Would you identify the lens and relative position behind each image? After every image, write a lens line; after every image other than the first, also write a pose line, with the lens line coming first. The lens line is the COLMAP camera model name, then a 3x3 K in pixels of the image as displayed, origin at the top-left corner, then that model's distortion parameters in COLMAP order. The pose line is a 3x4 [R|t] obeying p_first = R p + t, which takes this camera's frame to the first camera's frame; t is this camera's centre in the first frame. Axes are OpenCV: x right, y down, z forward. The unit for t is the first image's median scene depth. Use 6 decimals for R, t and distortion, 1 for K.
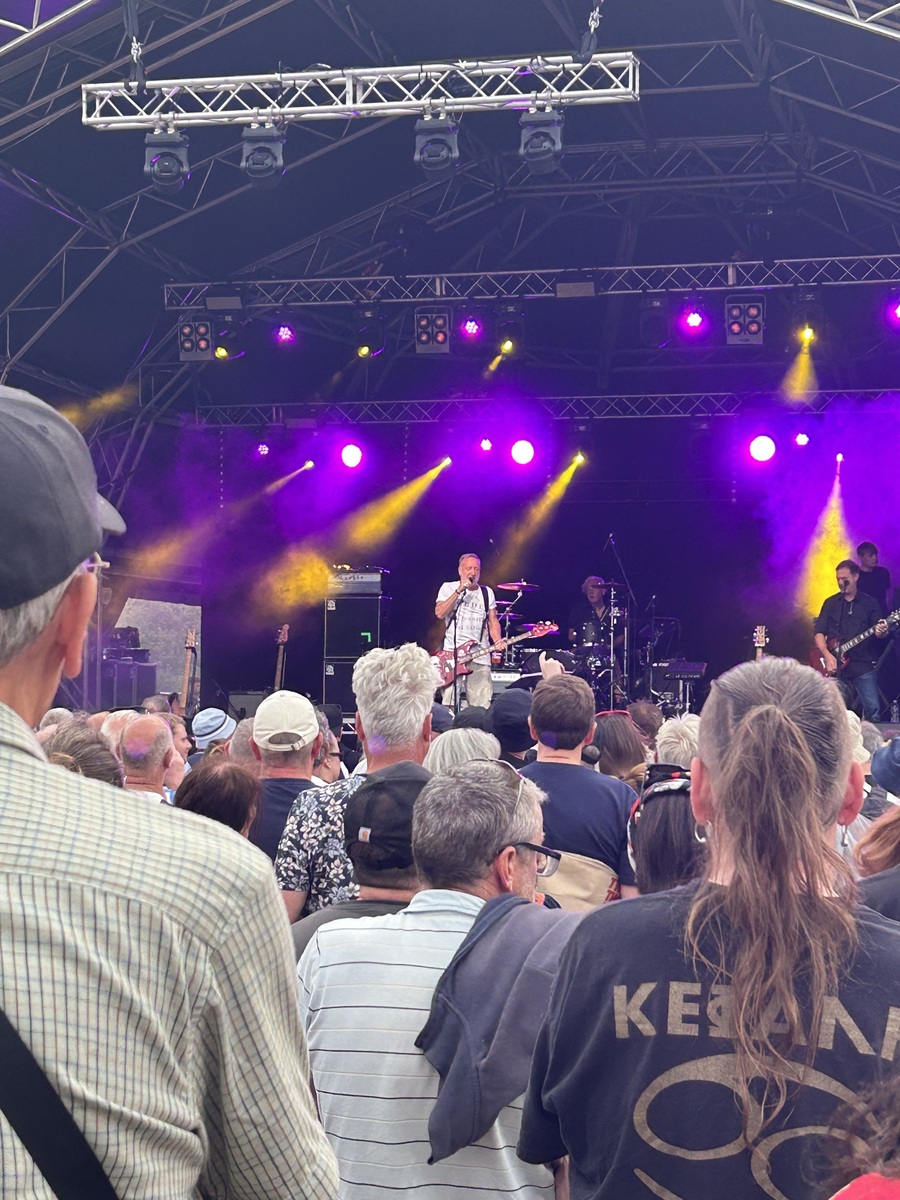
lens RADIAL K [[2320.0, 0, 394.3], [0, 2320.0, 600.4], [0, 0, 1]] dist [0.067477, 0.333627]
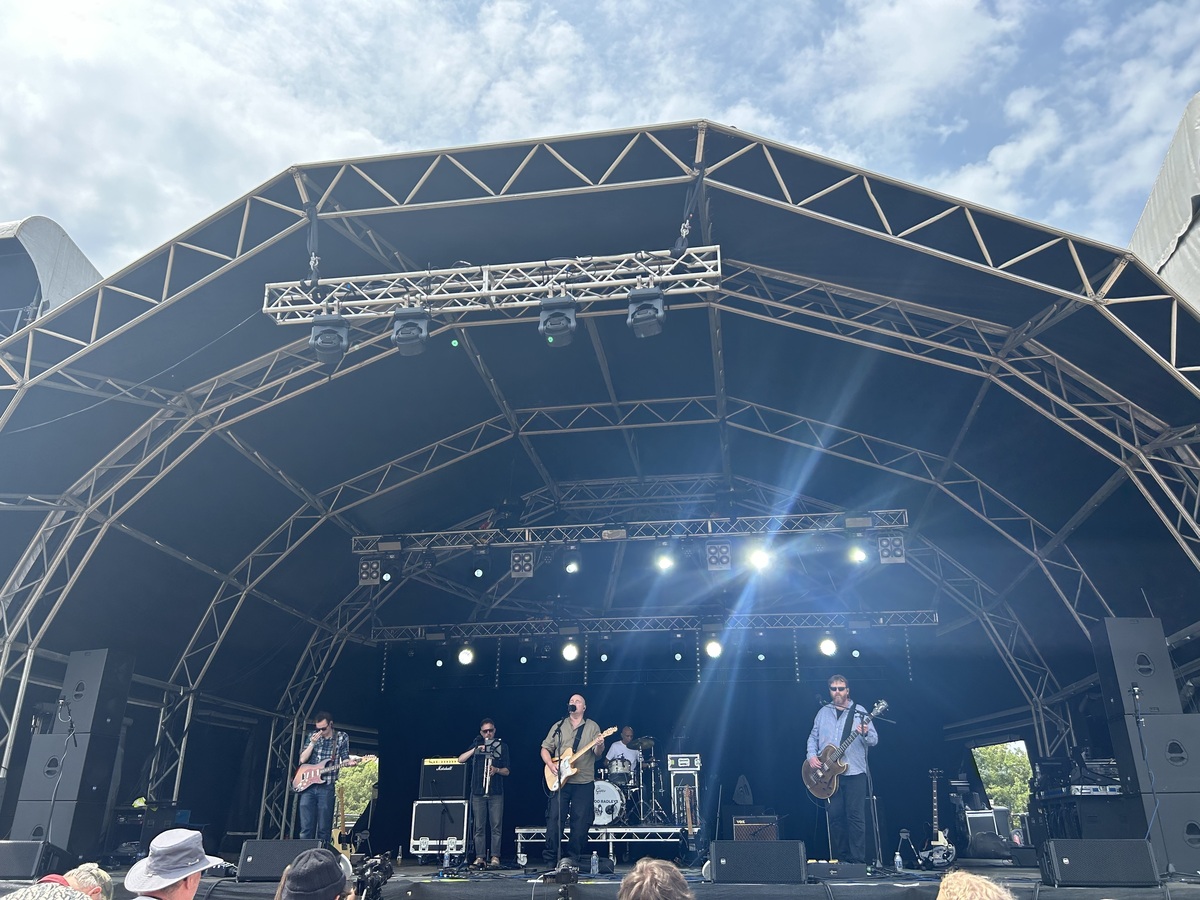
lens RADIAL K [[893.7, 0, 610.9], [0, 893.7, 450.1], [0, 0, 1]] dist [0.014209, -0.004694]
pose [[0.989810, 0.037558, 0.137349, -0.014706], [0.010660, 0.942337, -0.334496, 0.022821], [-0.141992, 0.332552, 0.932334, 0.561283]]
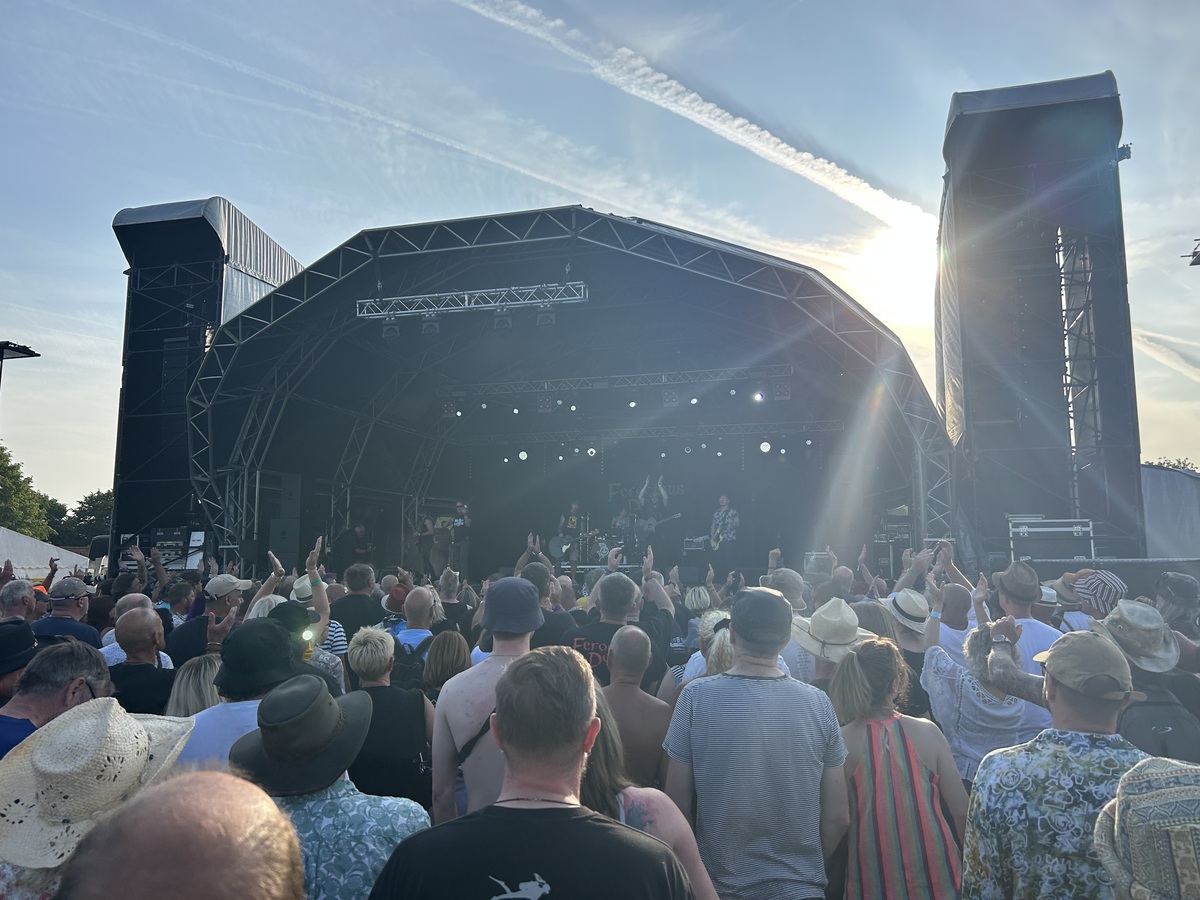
lens RADIAL K [[892.4, 0, 614.6], [0, 892.4, 451.9], [0, 0, 1]] dist [0.011300, -0.000995]
pose [[0.999772, -0.019308, 0.009149, 0.113930], [0.019867, 0.997647, -0.065616, -0.005388], [-0.007861, 0.065782, 0.997803, 0.113770]]
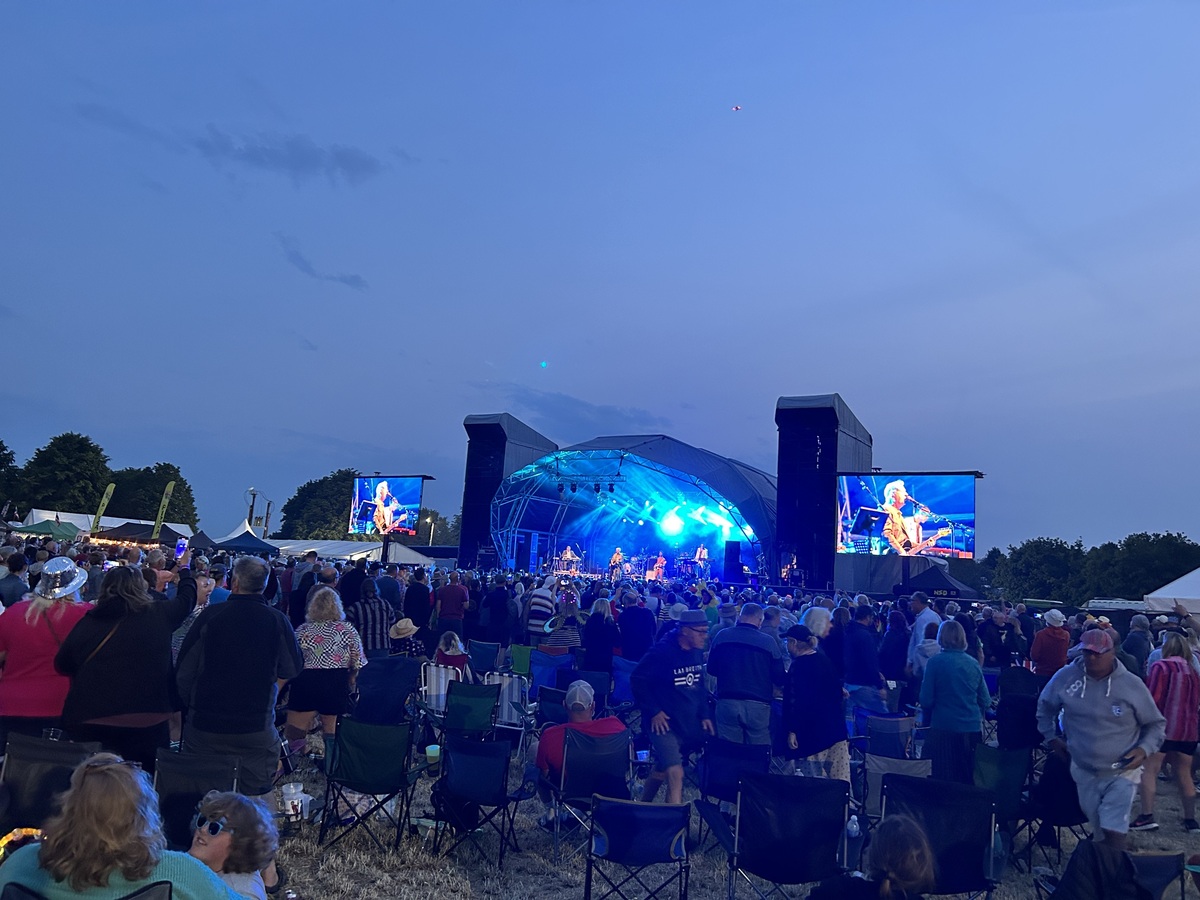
lens RADIAL K [[893.7, 0, 610.9], [0, 893.7, 450.1], [0, 0, 1]] dist [0.014209, -0.004694]
pose [[0.963369, 0.001133, -0.268178, 0.688813], [-0.026190, 0.995609, -0.089874, -0.072076], [0.266898, 0.093605, 0.959168, -1.330544]]
